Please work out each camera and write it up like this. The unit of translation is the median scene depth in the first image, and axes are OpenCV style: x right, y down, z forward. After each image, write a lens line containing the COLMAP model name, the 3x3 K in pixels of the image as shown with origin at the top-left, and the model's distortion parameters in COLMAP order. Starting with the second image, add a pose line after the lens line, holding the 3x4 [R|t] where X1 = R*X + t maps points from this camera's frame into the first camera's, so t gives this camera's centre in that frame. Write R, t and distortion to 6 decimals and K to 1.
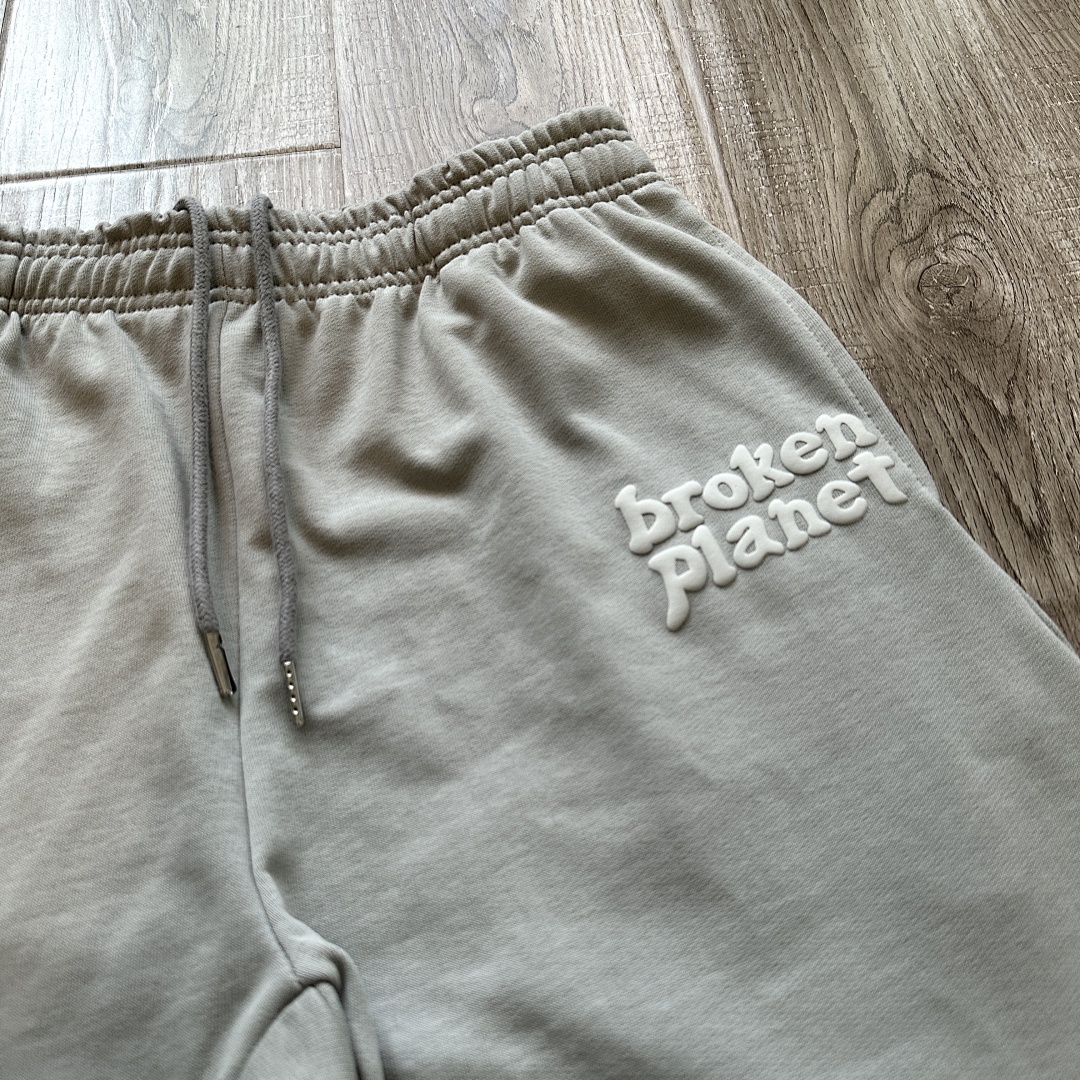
lens RADIAL K [[1087.2, 0, 533.1], [0, 1087.2, 551.0], [0, 0, 1]] dist [-0.028375, 0.000000]
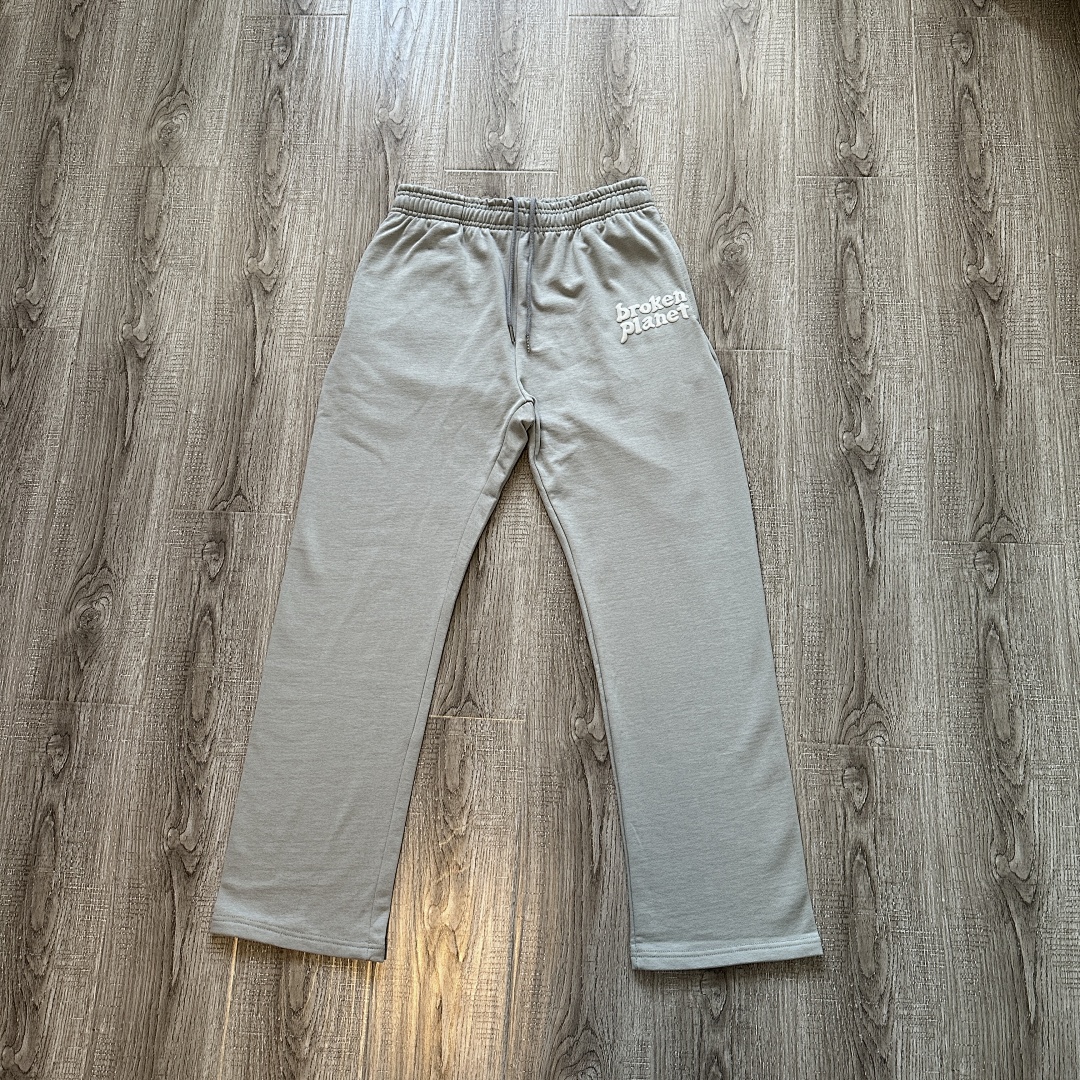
lens RADIAL K [[1087.2, 0, 544.7], [0, 1087.2, 531.3], [0, 0, 1]] dist [-0.028375, 0.000000]
pose [[0.980758, 0.169918, -0.096139, 0.288074], [-0.138465, 0.952561, 0.271024, -0.252572], [0.137630, -0.252497, 0.957760, -2.501513]]
